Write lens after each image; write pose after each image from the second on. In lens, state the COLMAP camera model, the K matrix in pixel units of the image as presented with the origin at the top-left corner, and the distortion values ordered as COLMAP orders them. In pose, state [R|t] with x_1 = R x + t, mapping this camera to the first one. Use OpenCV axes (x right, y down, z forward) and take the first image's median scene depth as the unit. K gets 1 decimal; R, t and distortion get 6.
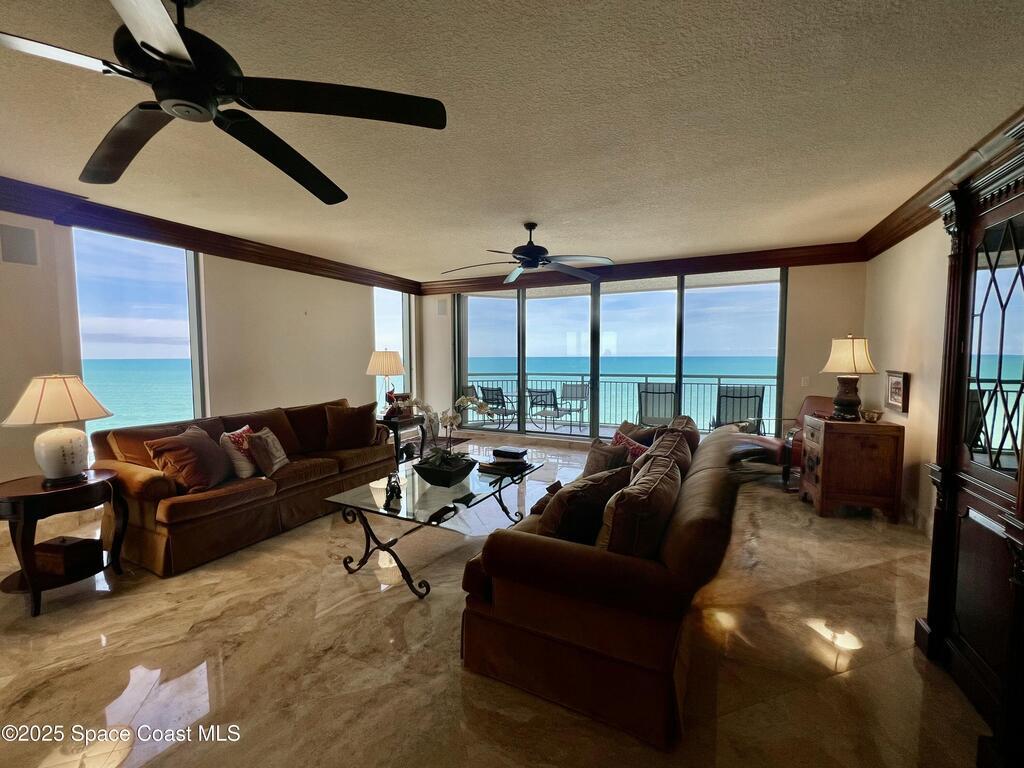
lens RADIAL K [[425.5, 0, 507.5], [0, 425.5, 382.9], [0, 0, 1]] dist [-0.000864, 0.000368]
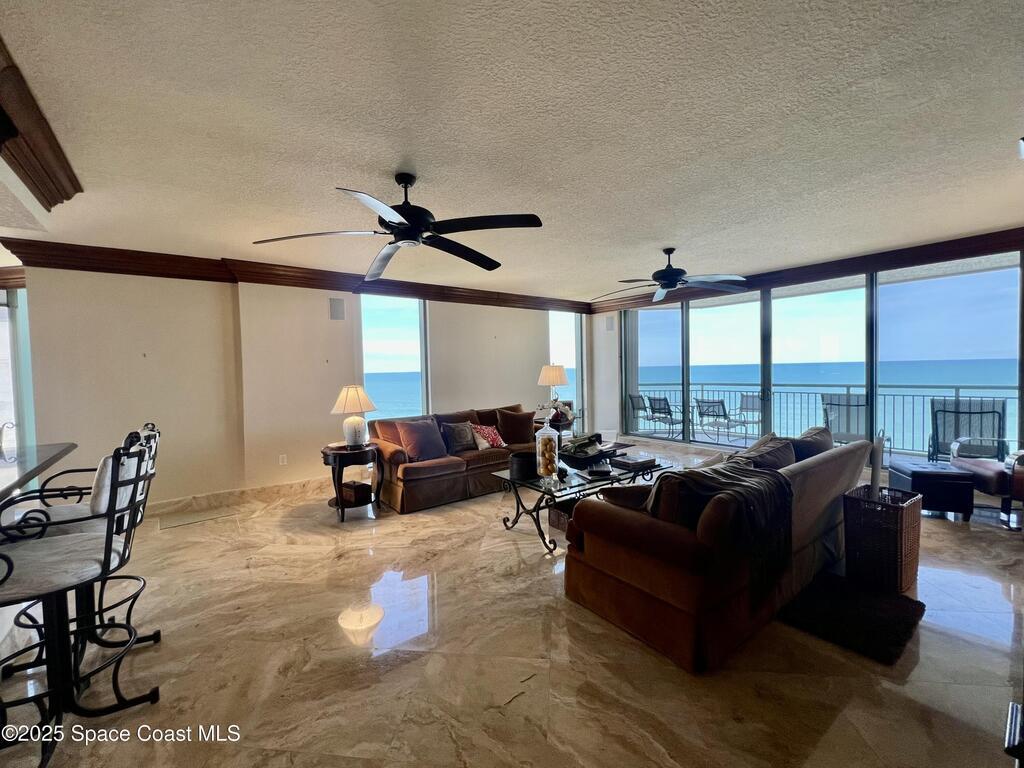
lens RADIAL K [[420.5, 0, 509.2], [0, 420.5, 382.5], [0, 0, 1]] dist [-0.001285, -0.000052]
pose [[0.899282, -0.002730, -0.437361, 0.147803], [-0.007697, 0.999727, -0.022068, 0.000906], [0.437302, 0.023212, 0.899015, -0.147677]]
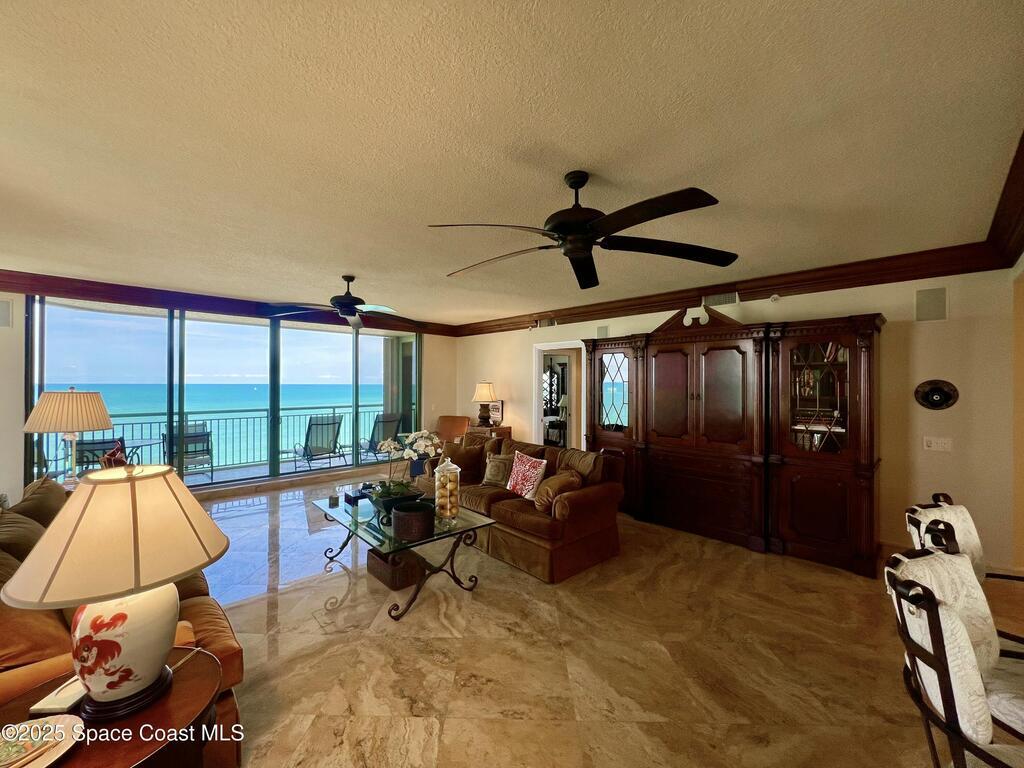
lens RADIAL K [[416.0, 0, 507.3], [0, 416.0, 381.9], [0, 0, 1]] dist [-0.000987, 0.000574]
pose [[0.343471, 0.009122, 0.939119, -0.762786], [0.055917, 0.997980, -0.030144, -0.042759], [-0.937497, 0.062866, 0.342268, 0.246073]]
